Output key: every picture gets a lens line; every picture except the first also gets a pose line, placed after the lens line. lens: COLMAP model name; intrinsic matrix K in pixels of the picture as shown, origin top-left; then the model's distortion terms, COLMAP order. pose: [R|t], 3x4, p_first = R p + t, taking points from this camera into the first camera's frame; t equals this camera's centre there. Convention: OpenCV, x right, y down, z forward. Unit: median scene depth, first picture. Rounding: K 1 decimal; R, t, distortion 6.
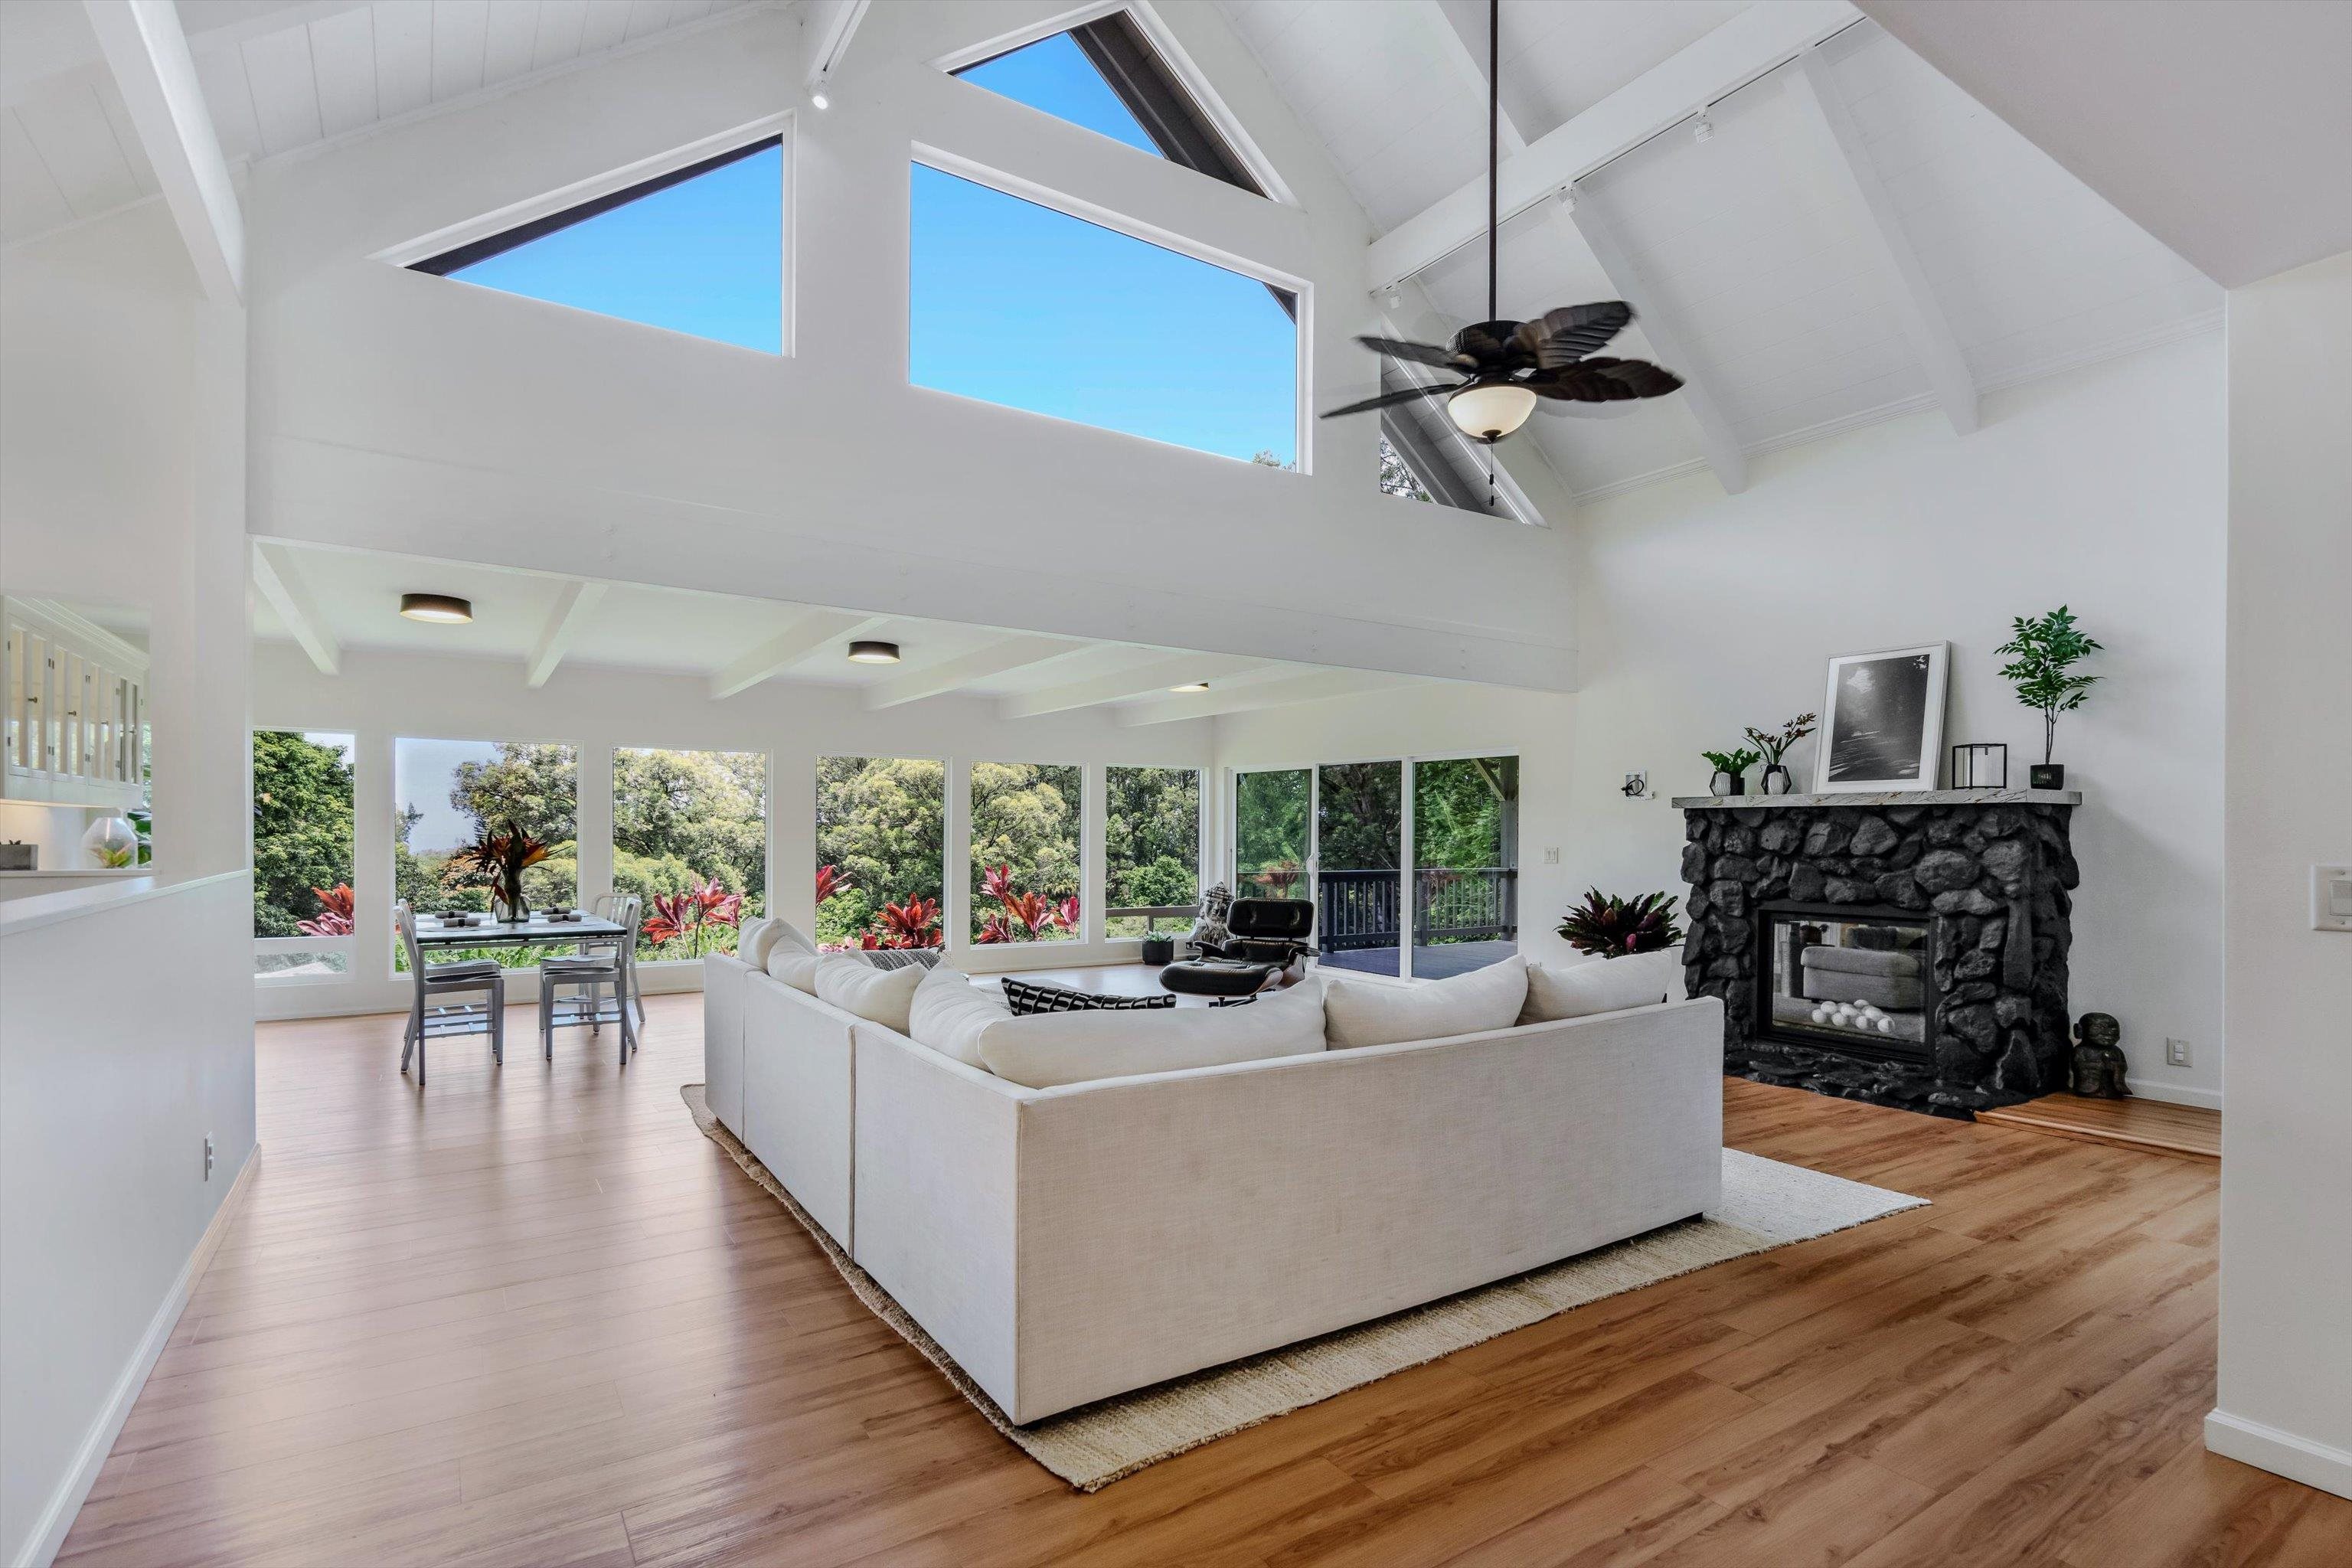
lens RADIAL K [[1116.7, 0, 1229.5], [0, 1116.7, 829.2], [0, 0, 1]] dist [0.040048, 0.000482]
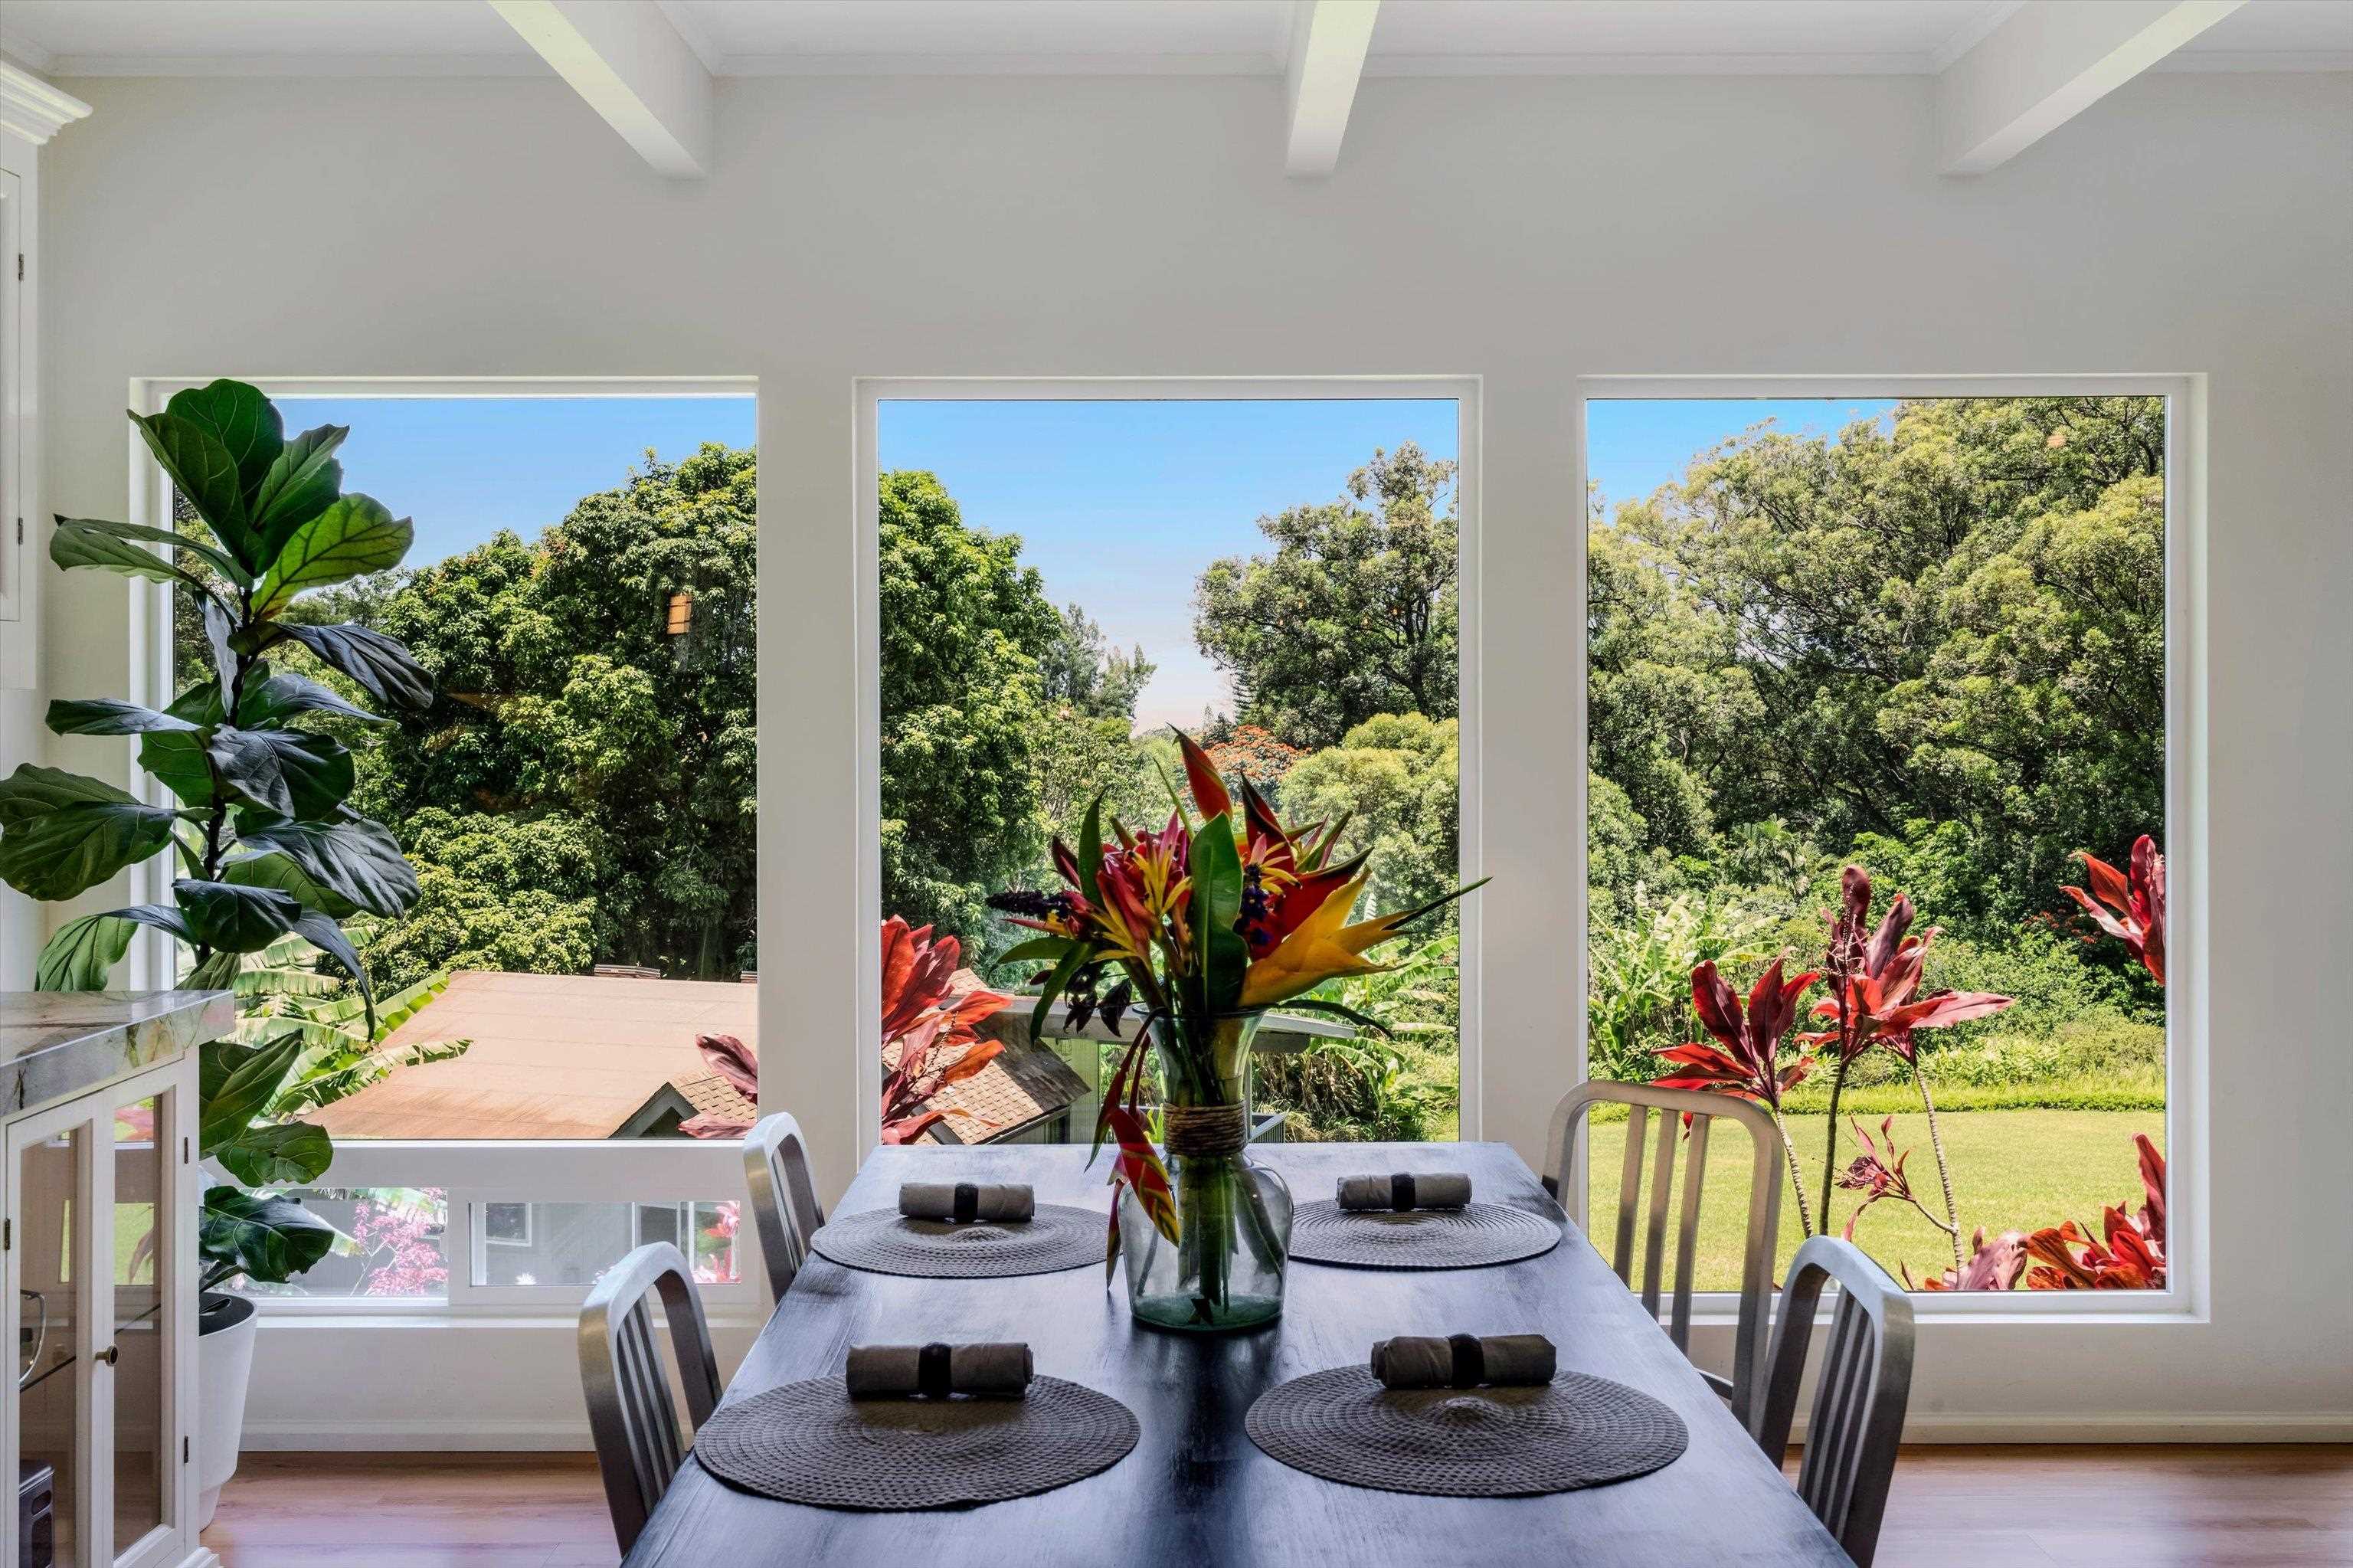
lens RADIAL K [[2442.2, 0, 1236.5], [0, 2442.2, 667.0], [0, 0, 1]] dist [-0.015617, 0.003180]
pose [[0.832159, -0.013222, -0.554380, -0.061314], [0.010202, 0.999912, -0.008534, -0.002050], [0.554444, 0.001446, 0.832220, 0.101006]]
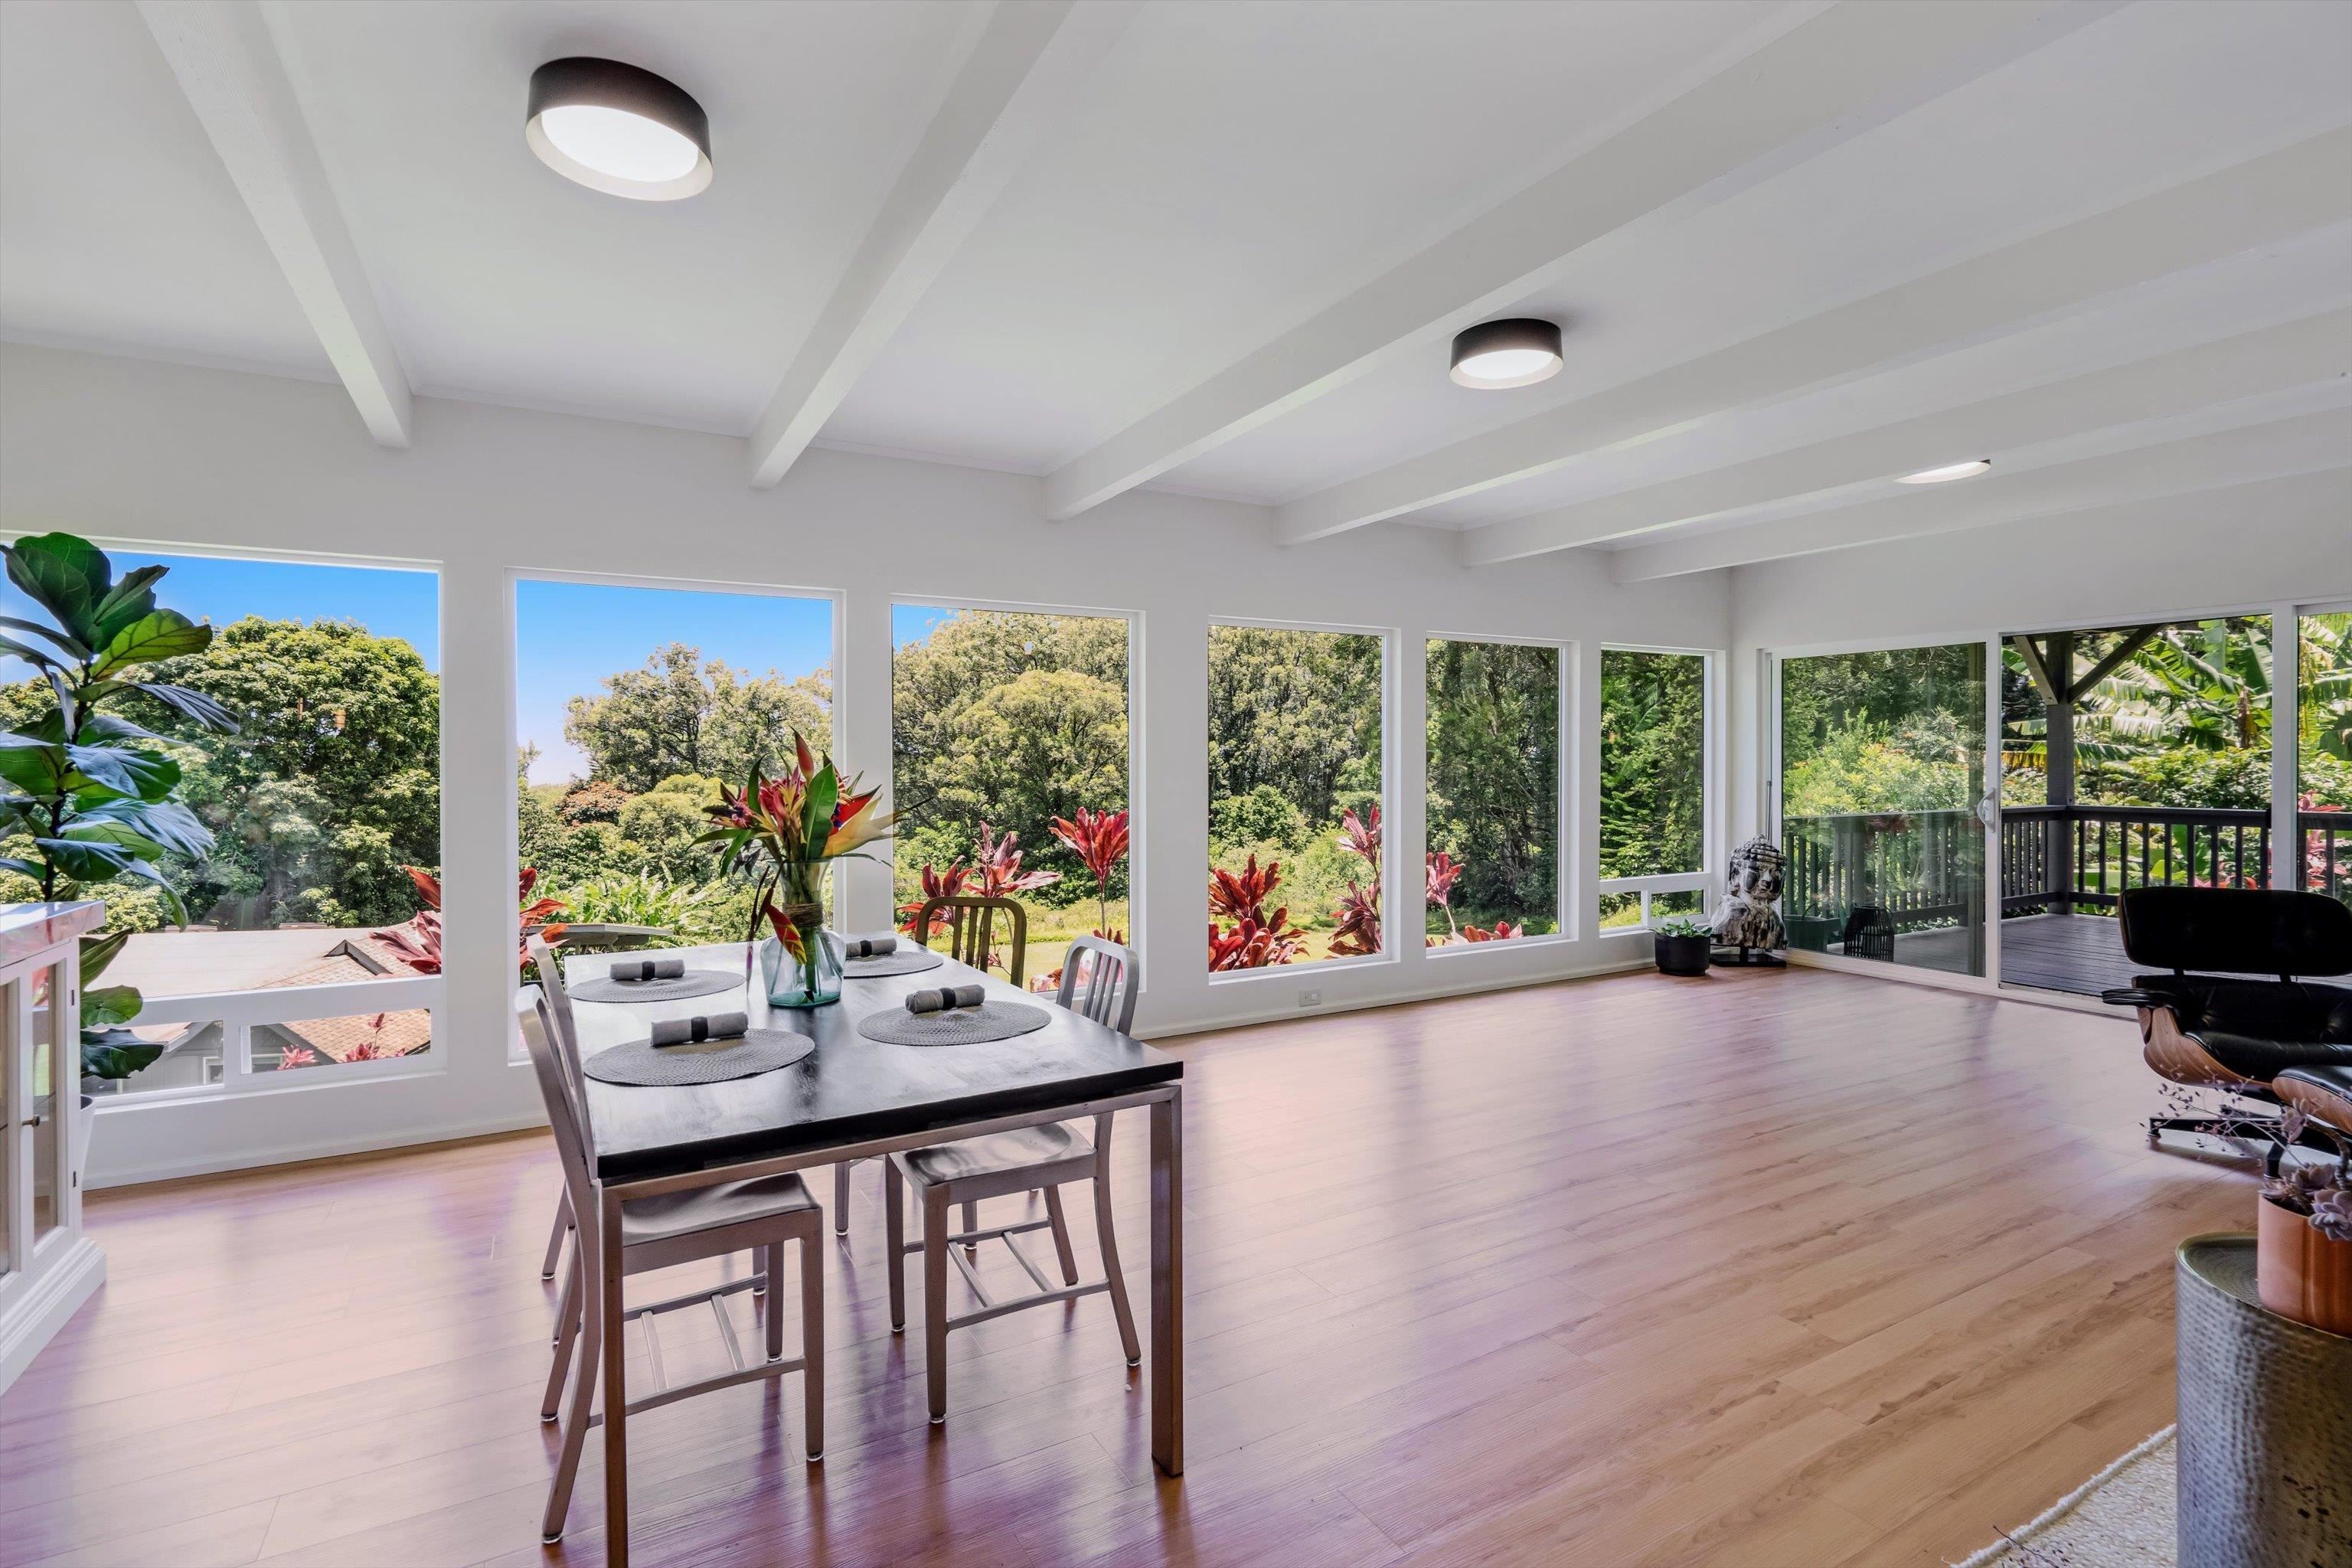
lens RADIAL K [[1119.2, 0, 1203.8], [0, 1119.2, 764.7], [0, 0, 1]] dist [0.000717, 0.000027]
pose [[0.996738, -0.009532, -0.080143, -0.068510], [0.010065, 0.999930, 0.006253, 0.000358], [0.080077, -0.007039, 0.996764, 0.093612]]
